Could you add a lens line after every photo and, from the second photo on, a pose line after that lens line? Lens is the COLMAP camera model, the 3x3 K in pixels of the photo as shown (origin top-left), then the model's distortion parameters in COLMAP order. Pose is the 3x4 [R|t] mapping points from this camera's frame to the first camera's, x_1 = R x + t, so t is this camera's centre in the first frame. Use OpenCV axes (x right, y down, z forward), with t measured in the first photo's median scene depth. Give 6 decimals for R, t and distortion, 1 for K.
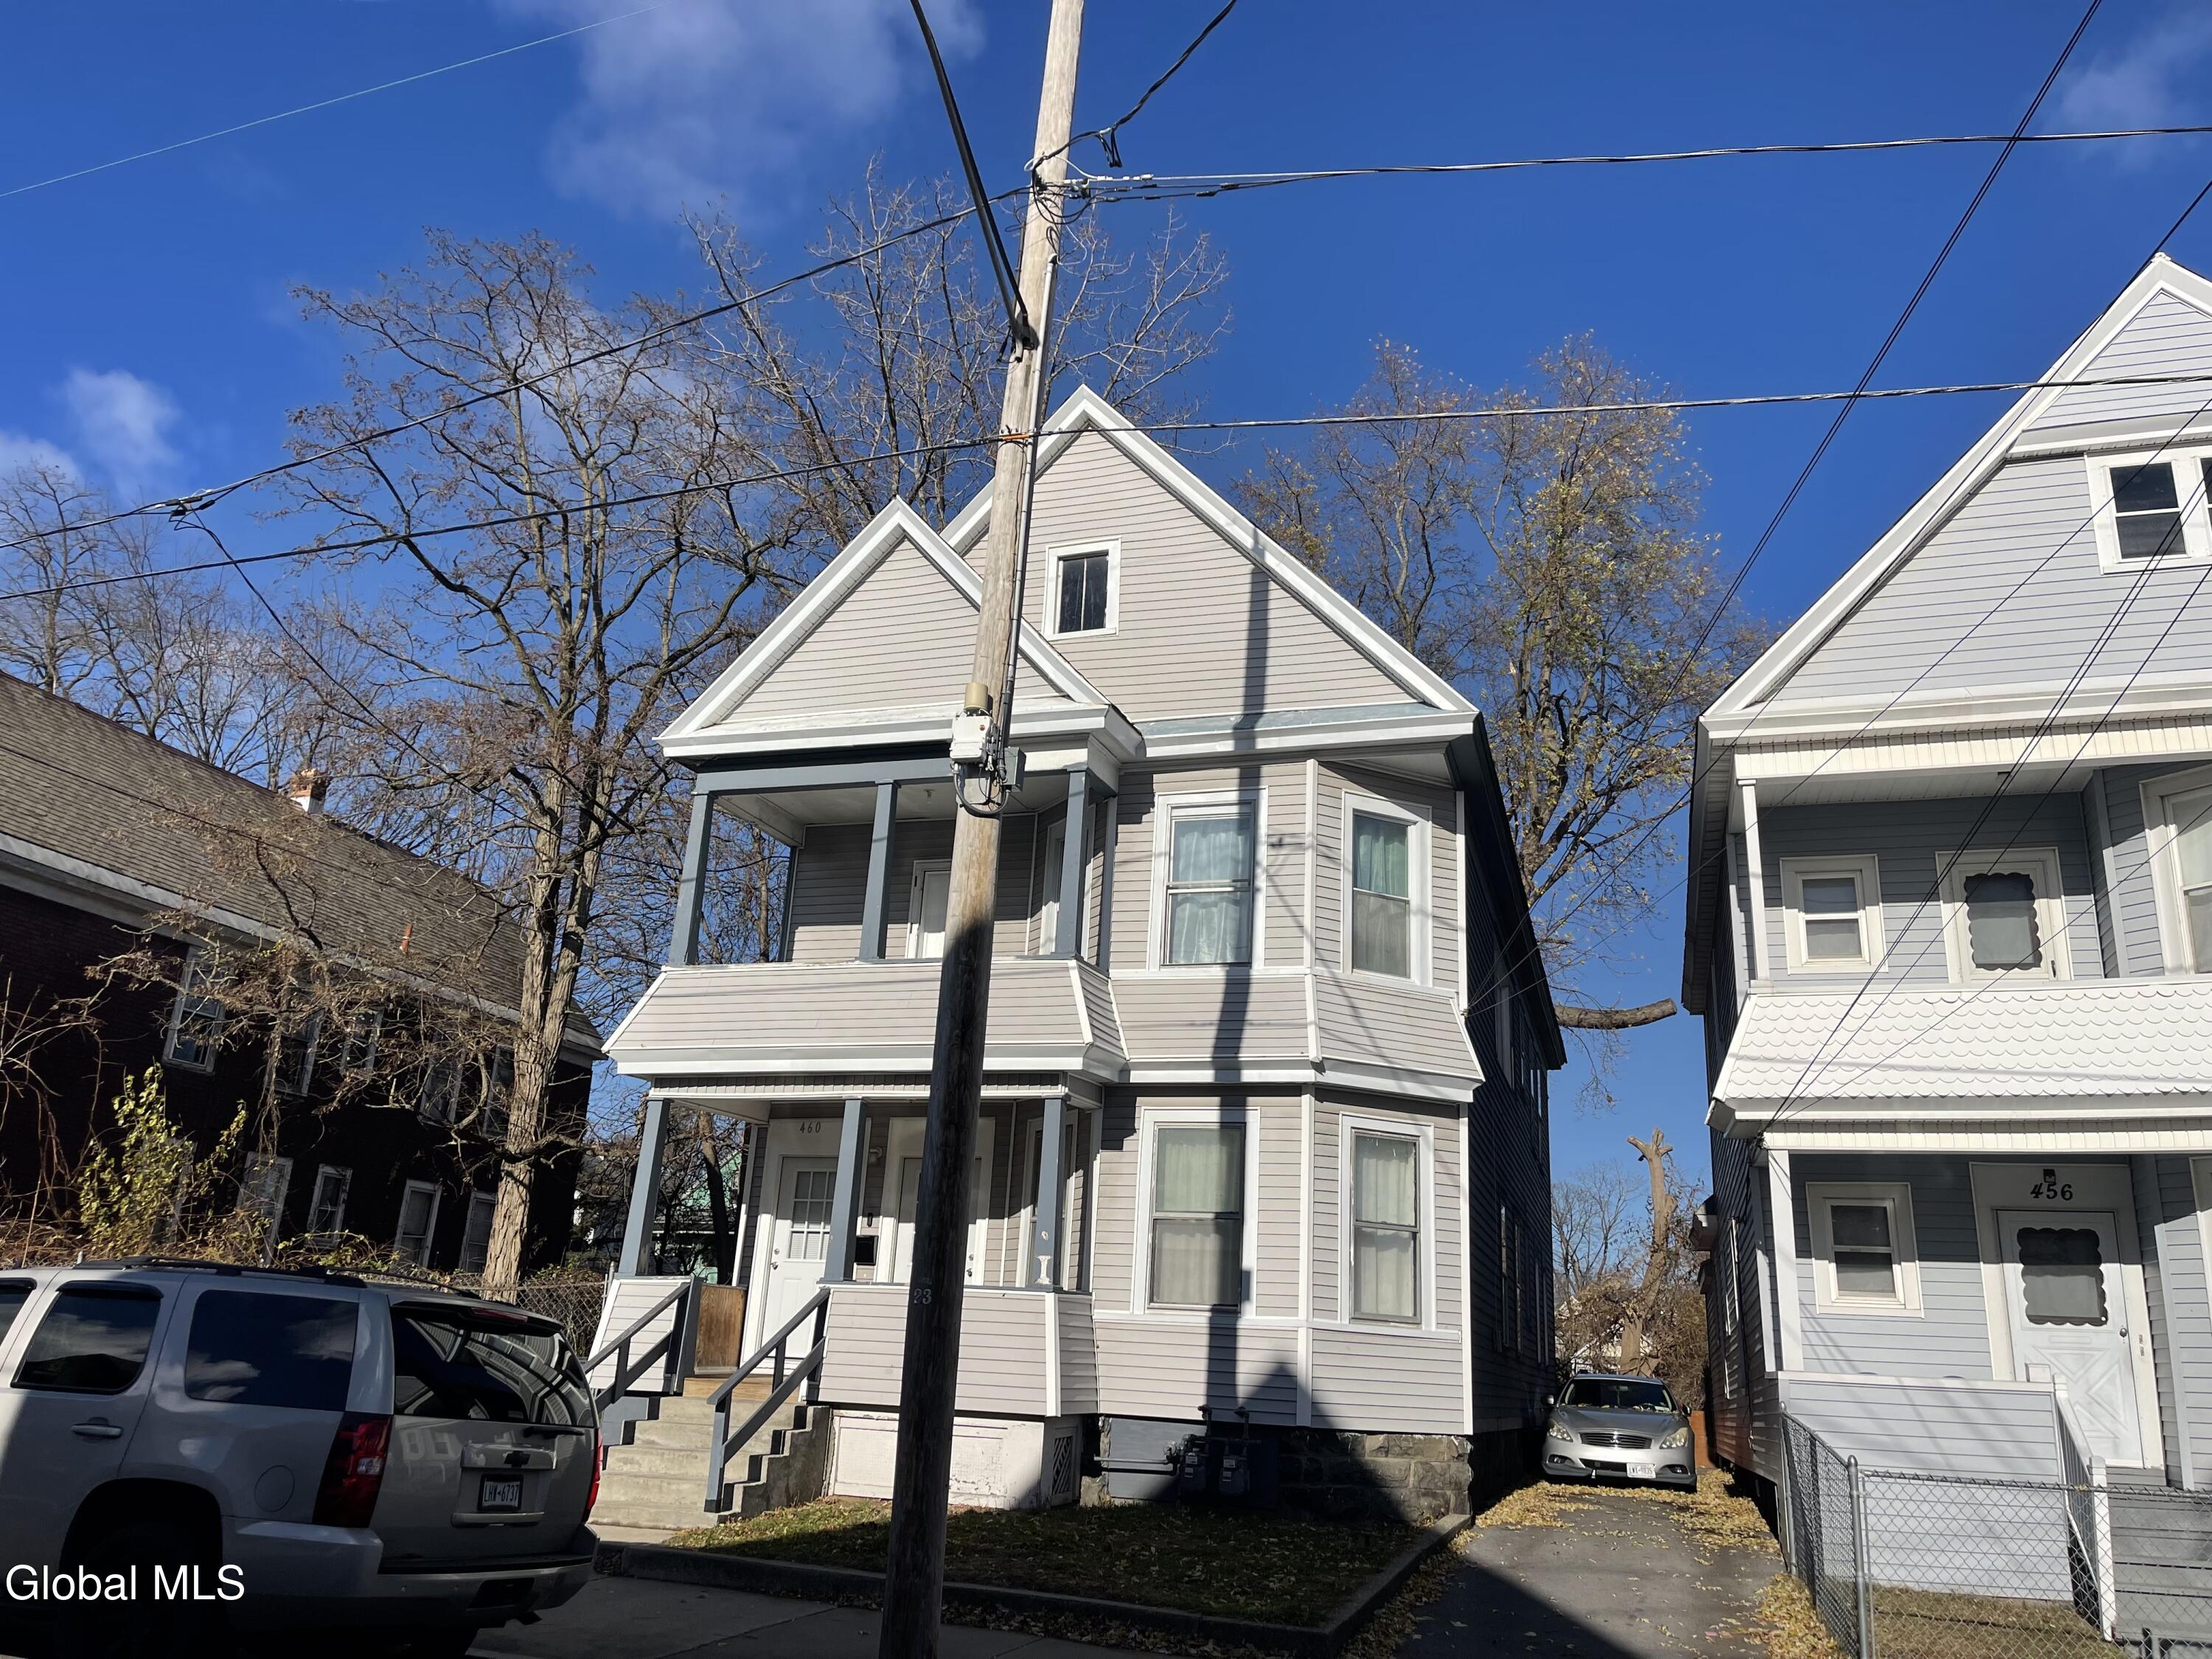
lens RADIAL K [[1666.9, 0, 1102.7], [0, 1666.9, 824.0], [0, 0, 1]] dist [0.058599, -0.048867]
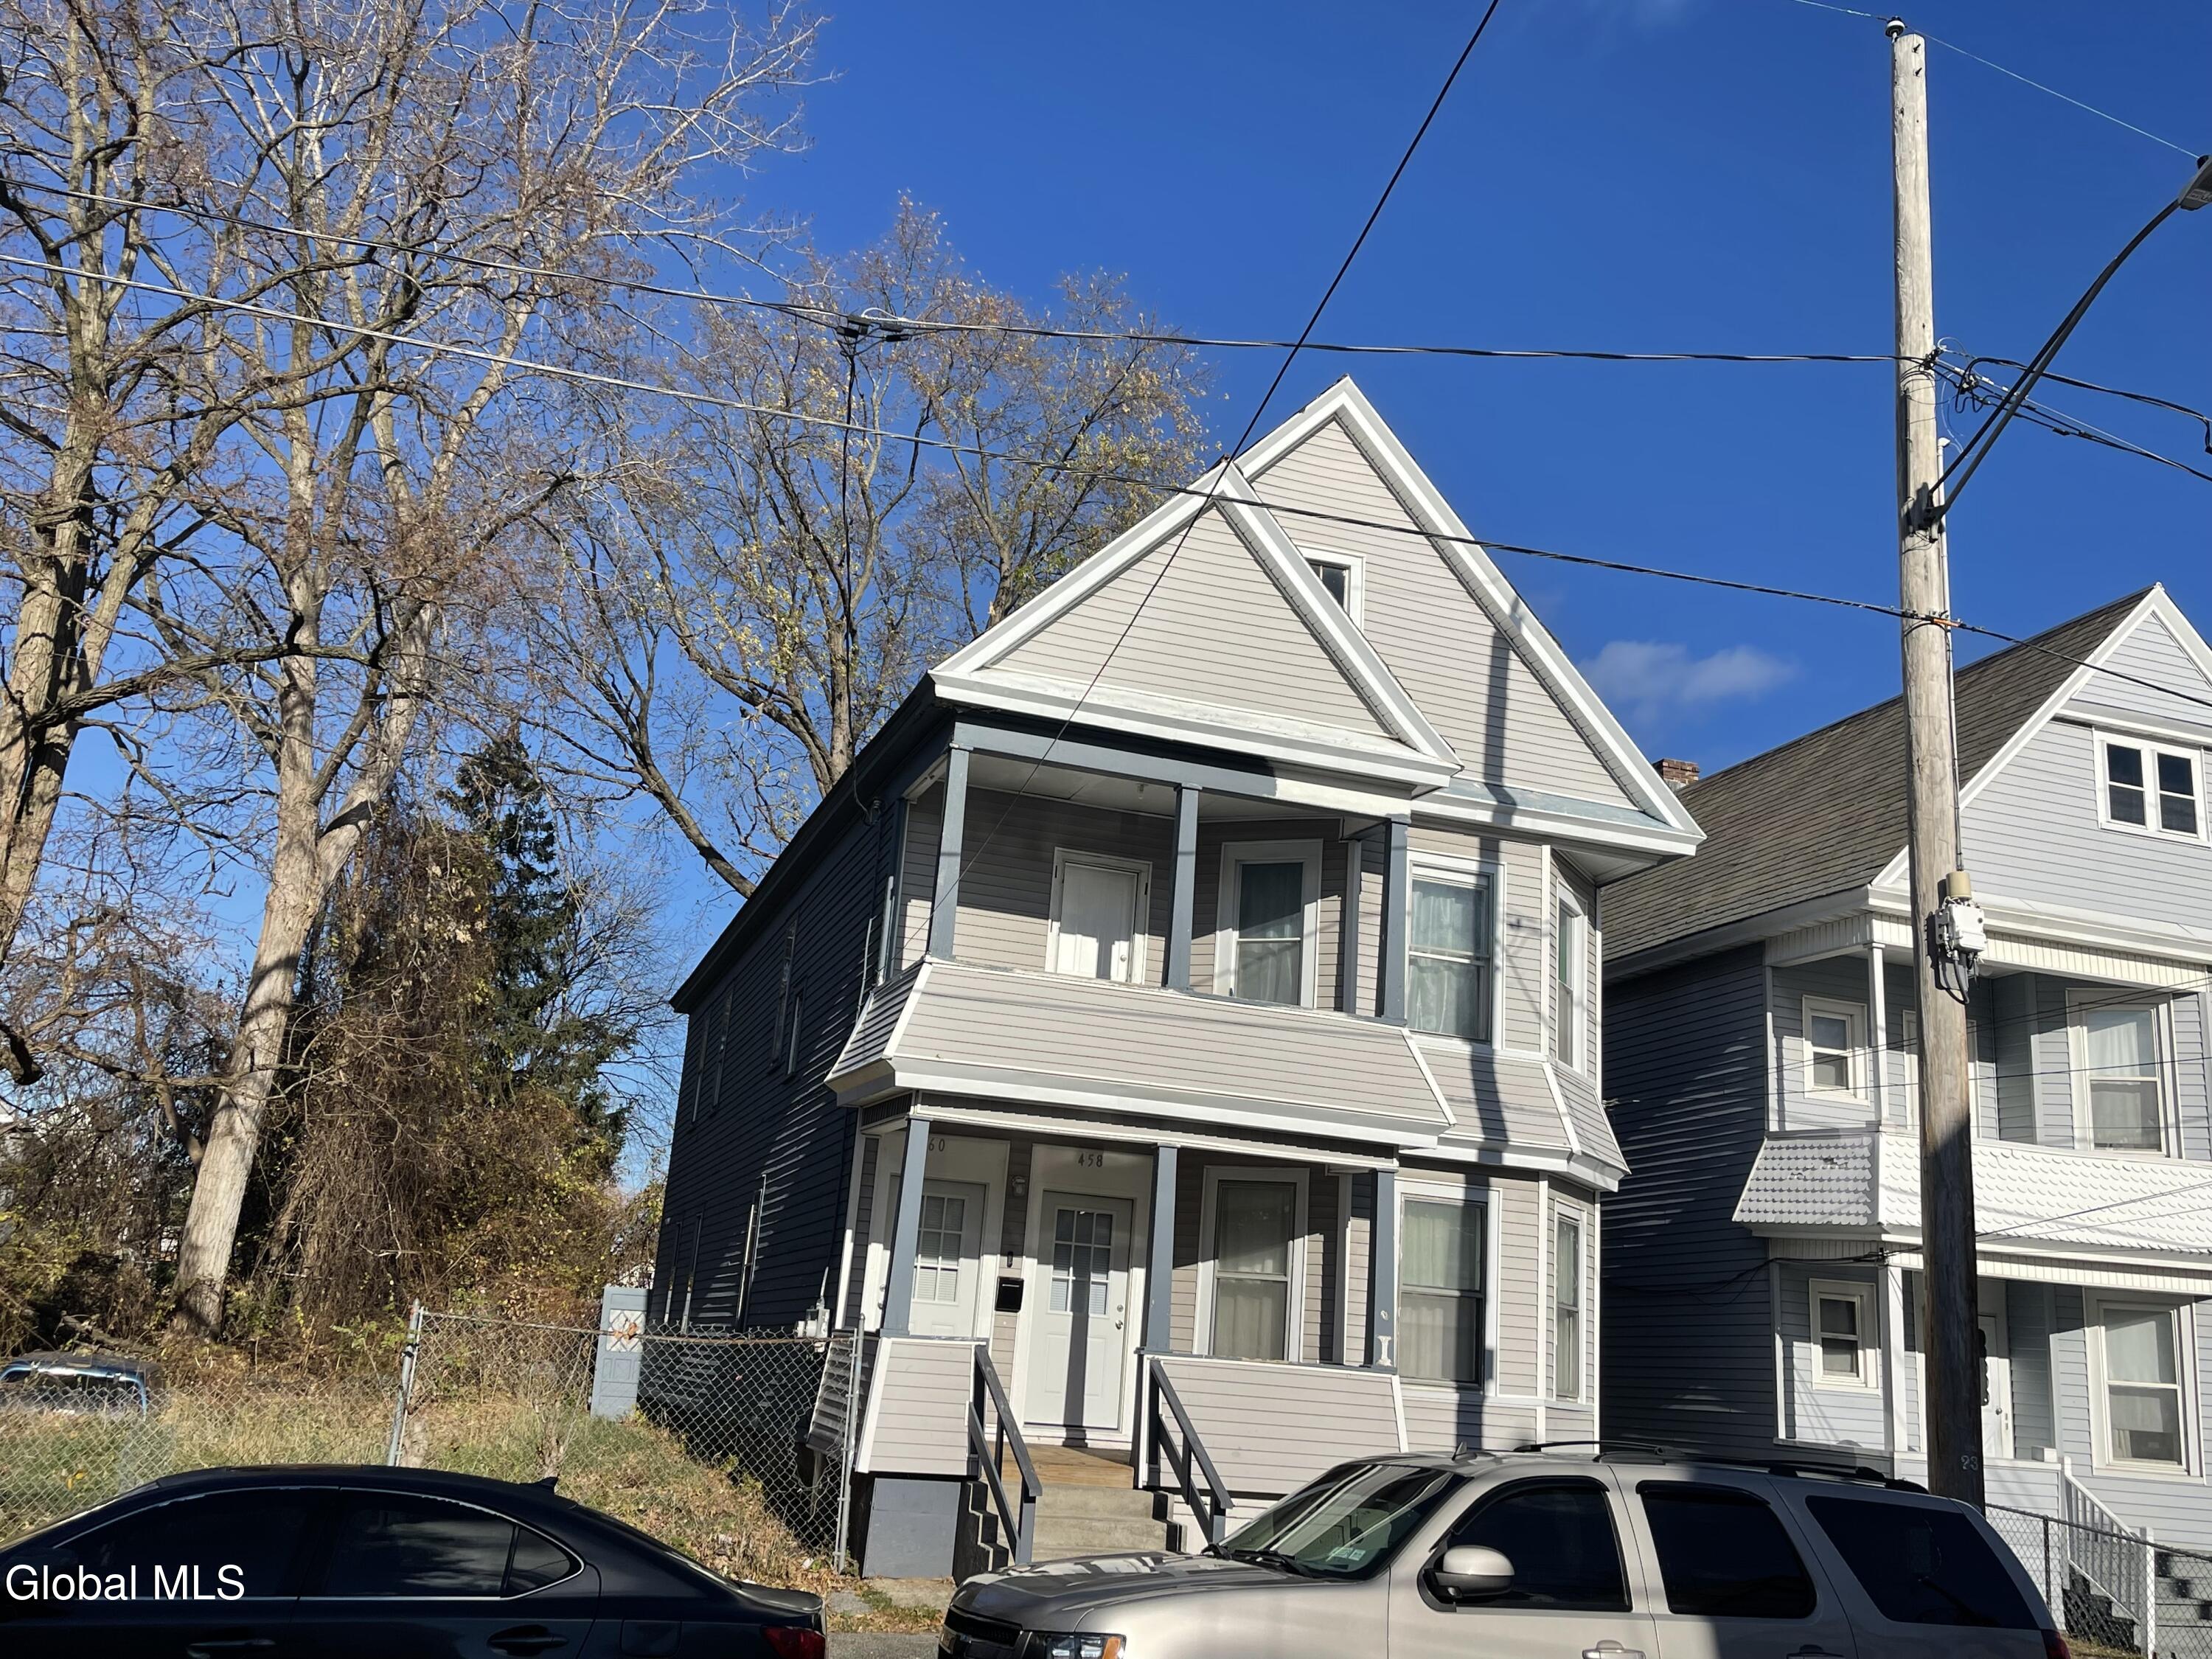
lens RADIAL K [[1915.2, 0, 1103.1], [0, 1915.2, 827.3], [0, 0, 1]] dist [0.035128, -0.009922]
pose [[0.810053, 0.167474, 0.561932, -0.778374], [-0.212827, 0.976965, 0.015633, -0.010831], [-0.546370, -0.132258, 0.827036, 0.195806]]
